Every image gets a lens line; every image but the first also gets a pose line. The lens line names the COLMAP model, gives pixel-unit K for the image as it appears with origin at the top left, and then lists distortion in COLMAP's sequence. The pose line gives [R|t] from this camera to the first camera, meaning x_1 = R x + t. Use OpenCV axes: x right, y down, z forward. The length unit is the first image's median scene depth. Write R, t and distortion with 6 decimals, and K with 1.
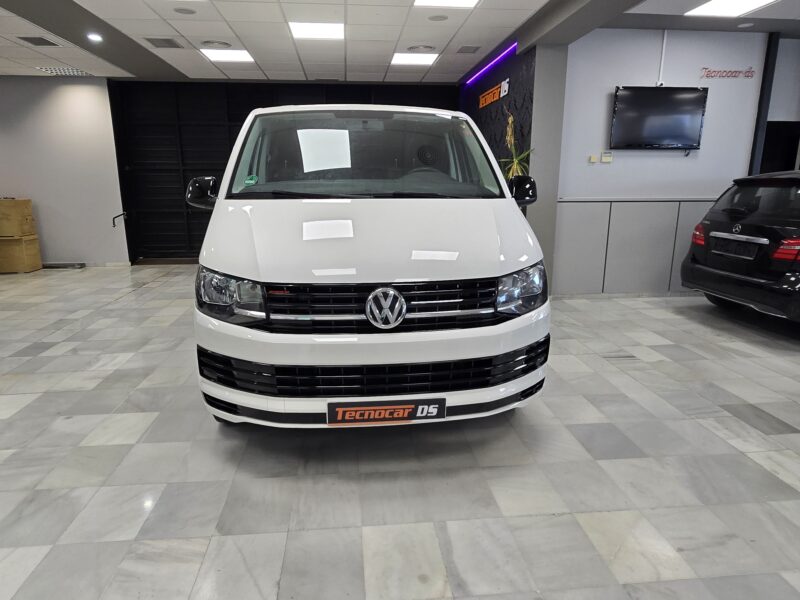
lens RADIAL K [[511.8, 0, 397.9], [0, 511.8, 301.2], [0, 0, 1]] dist [-0.000190, -0.002830]
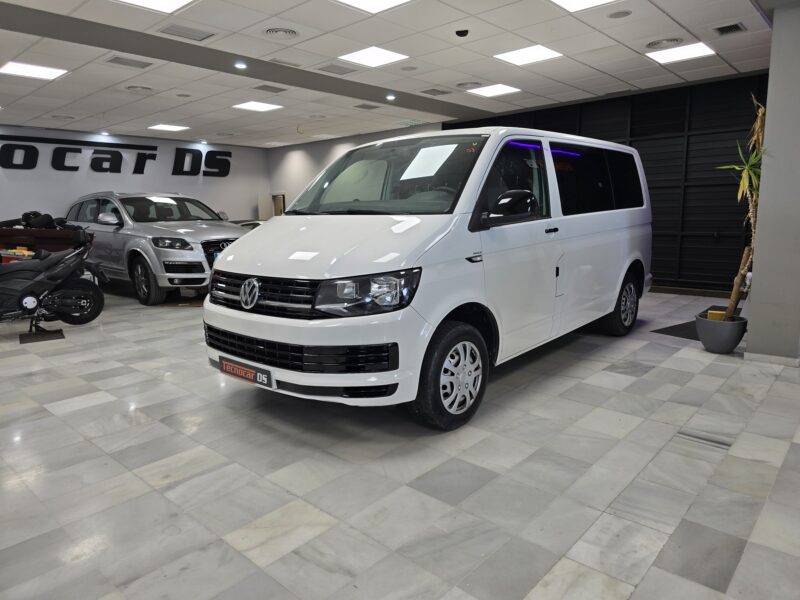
lens RADIAL K [[535.8, 0, 399.8], [0, 535.8, 293.6], [0, 0, 1]] dist [0.070377, -0.063709]
pose [[0.672571, 0.100352, -0.733197, 0.944564], [-0.150038, 0.988678, -0.002312, -0.031873], [0.724663, 0.111562, 0.680013, 0.238159]]
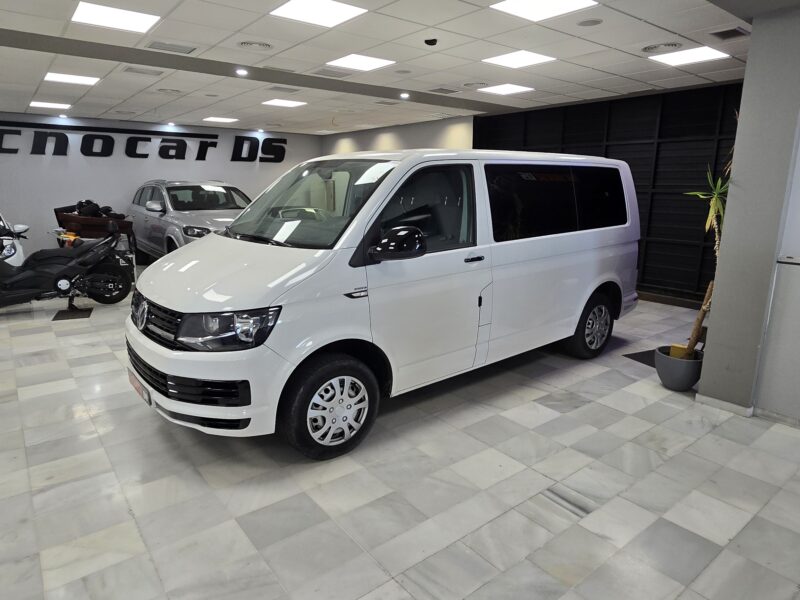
lens RADIAL K [[511.8, 0, 397.9], [0, 511.8, 301.2], [0, 0, 1]] dist [-0.000190, -0.002830]
pose [[0.535178, 0.192464, -0.822522, 1.132050], [-0.201840, 0.974630, 0.096728, -0.228967], [0.820271, 0.114251, 0.560448, 0.573848]]
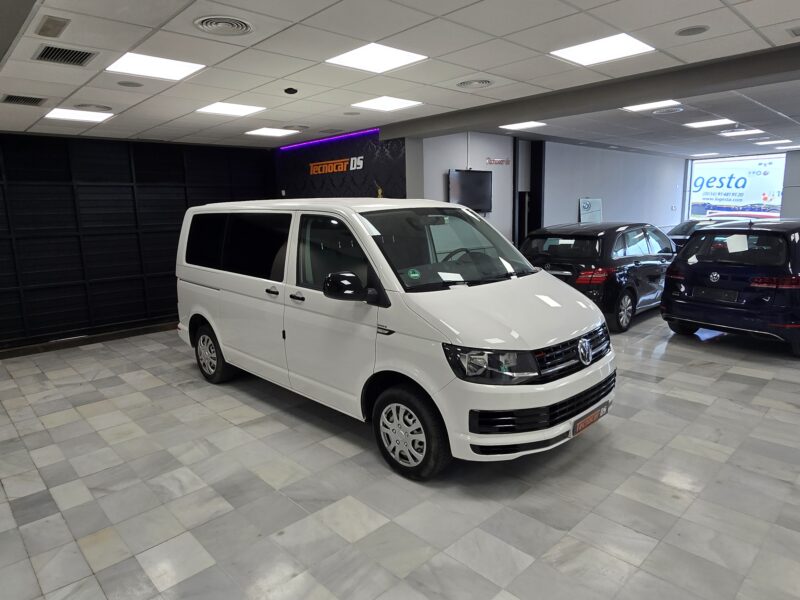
lens RADIAL K [[511.8, 0, 397.9], [0, 511.8, 301.2], [0, 0, 1]] dist [-0.000190, -0.002830]
pose [[0.787584, -0.129314, 0.602487, -1.026835], [0.166762, 0.985977, -0.006371, -0.164892], [-0.593214, 0.105490, 0.798104, 0.057486]]
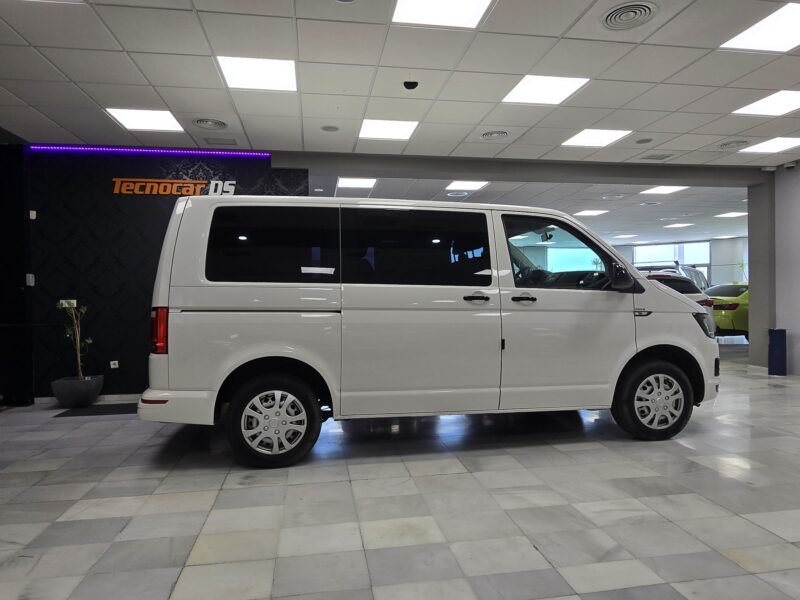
lens RADIAL K [[511.8, 0, 397.9], [0, 511.8, 301.2], [0, 0, 1]] dist [-0.000190, -0.002830]
pose [[-0.064131, -0.007063, 0.997916, -1.670641], [0.242355, 0.969928, 0.022440, -0.329142], [-0.968066, 0.243289, -0.060491, 1.710152]]
